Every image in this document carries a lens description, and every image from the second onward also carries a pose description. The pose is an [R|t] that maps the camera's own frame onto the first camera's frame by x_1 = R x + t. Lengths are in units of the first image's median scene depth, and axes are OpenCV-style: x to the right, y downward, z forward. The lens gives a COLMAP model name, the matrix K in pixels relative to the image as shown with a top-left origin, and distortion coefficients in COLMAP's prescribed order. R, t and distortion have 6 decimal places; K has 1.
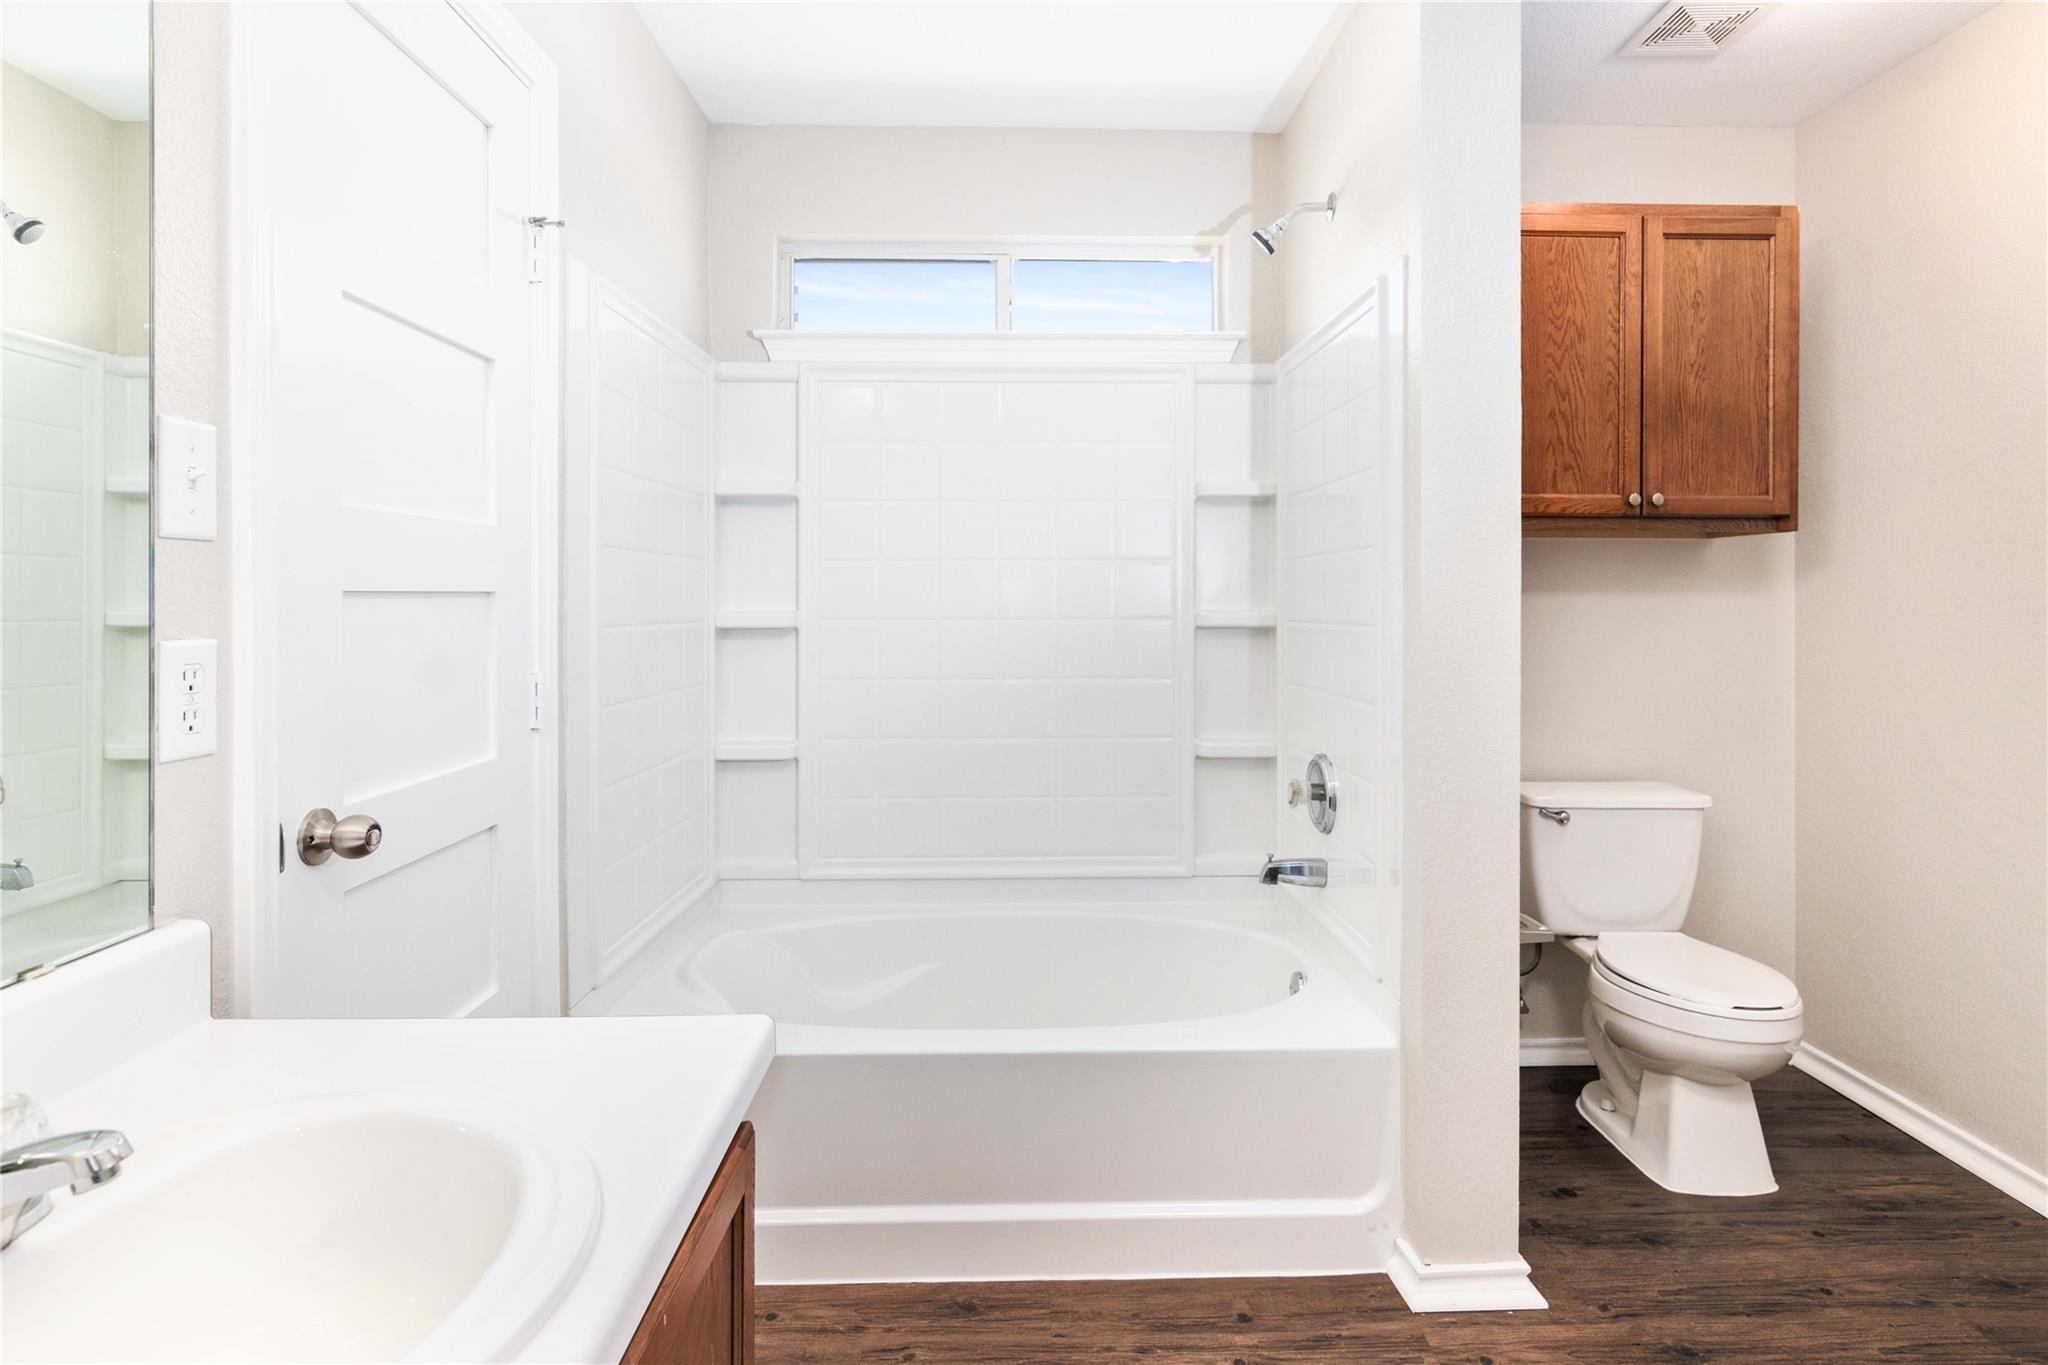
lens RADIAL K [[1060.3, 0, 1036.8], [0, 1060.3, 602.1], [0, 0, 1]] dist [-0.006013, 0.002552]
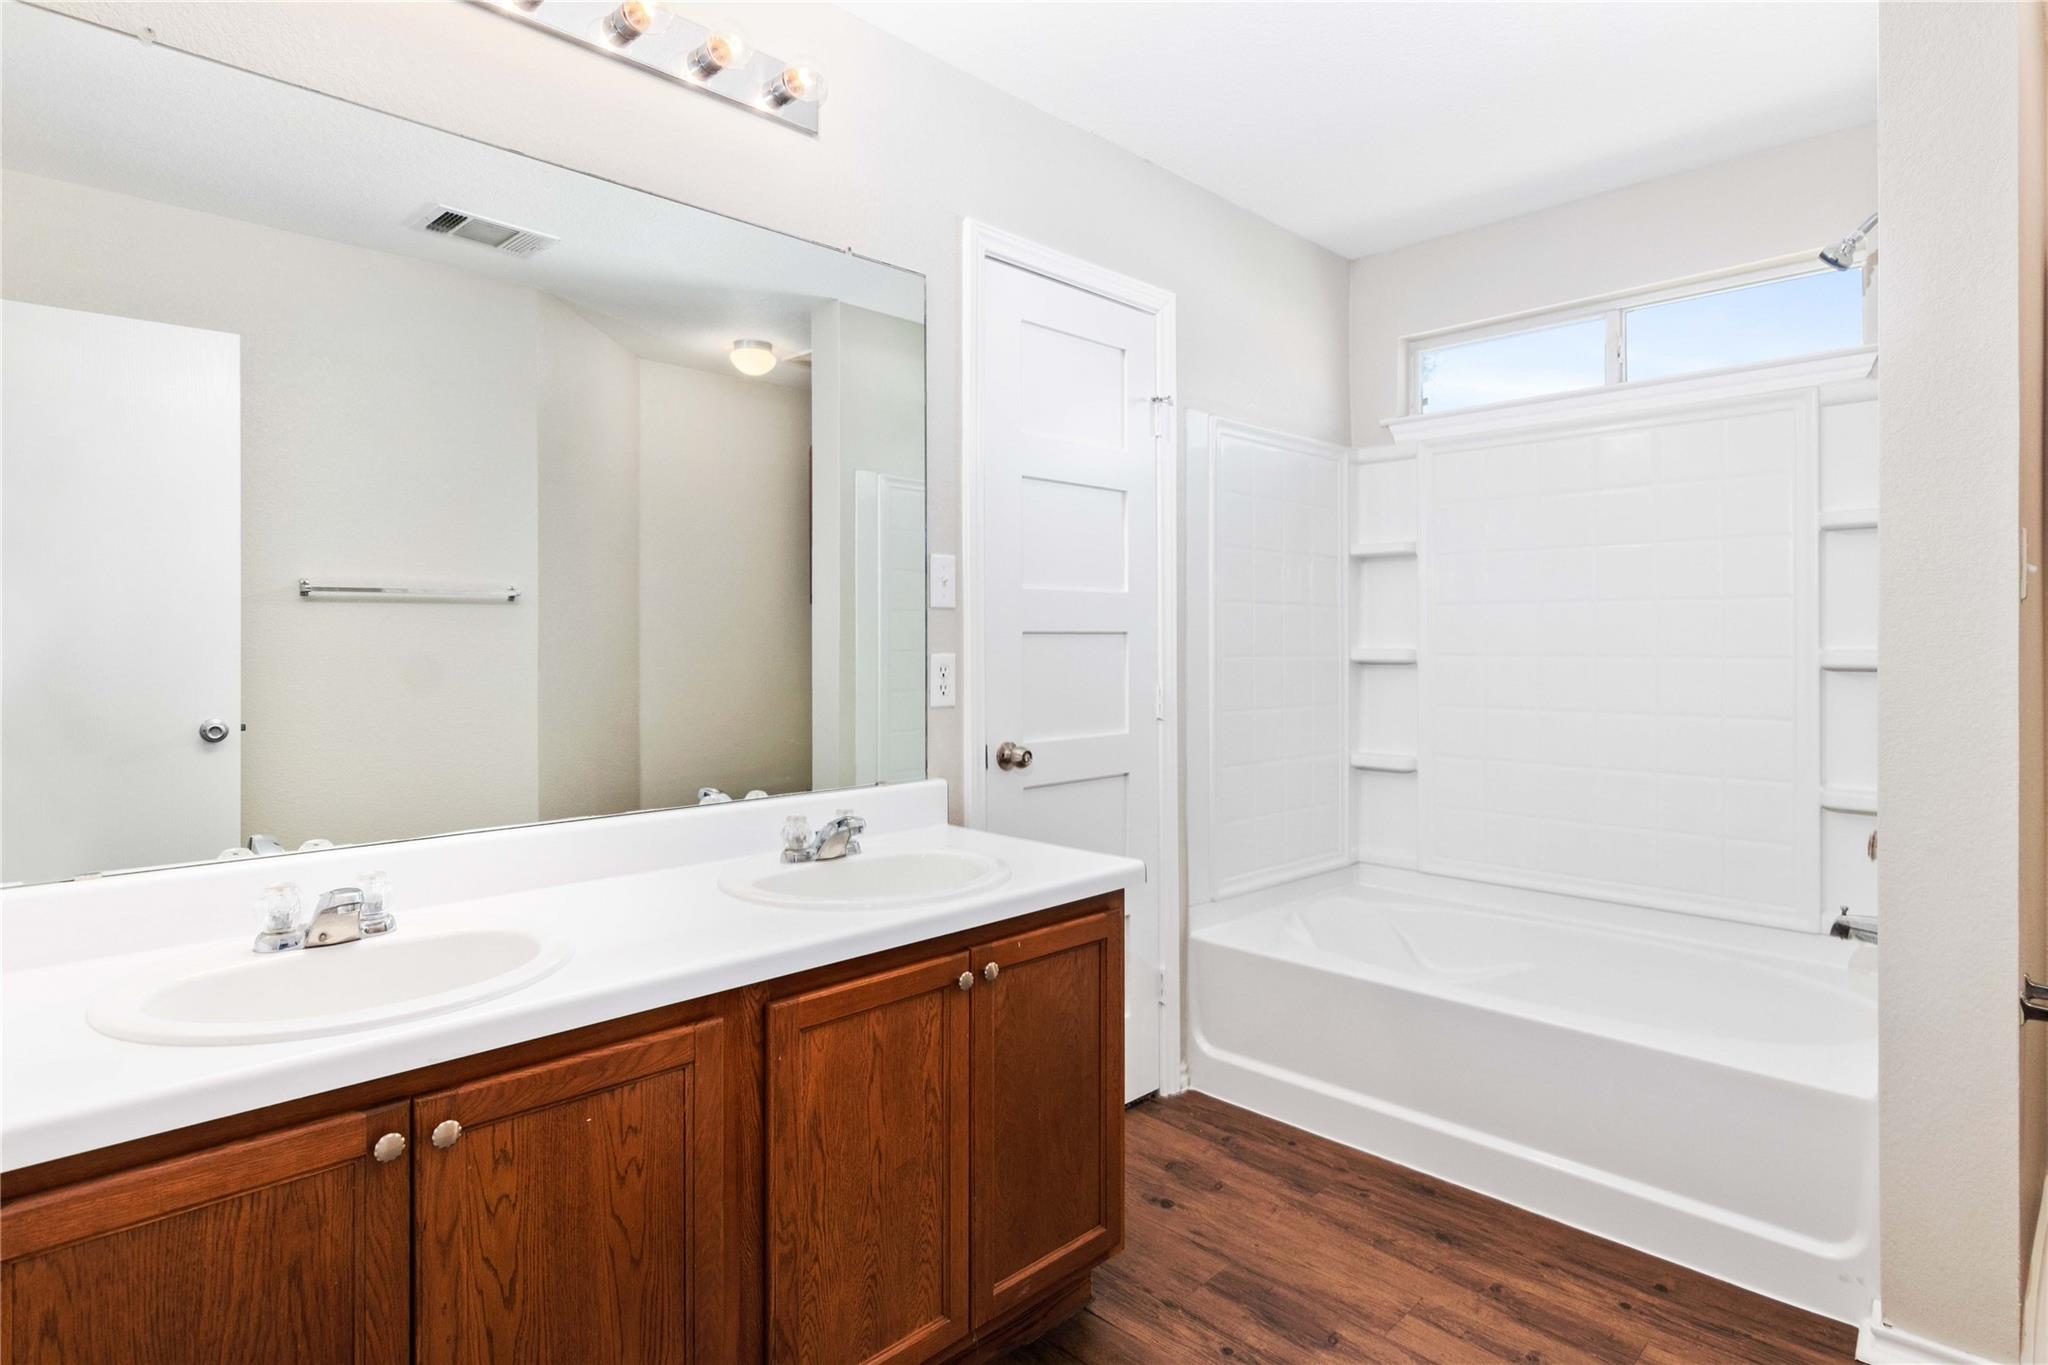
lens RADIAL K [[1060.3, 0, 1021.6], [0, 1060.3, 666.2], [0, 0, 1]] dist [-0.006013, 0.002552]
pose [[0.684317, 0.015610, -0.729018, 0.546976], [-0.002838, 0.999820, 0.018744, 0.011490], [0.729179, -0.010758, 0.684238, -0.237074]]
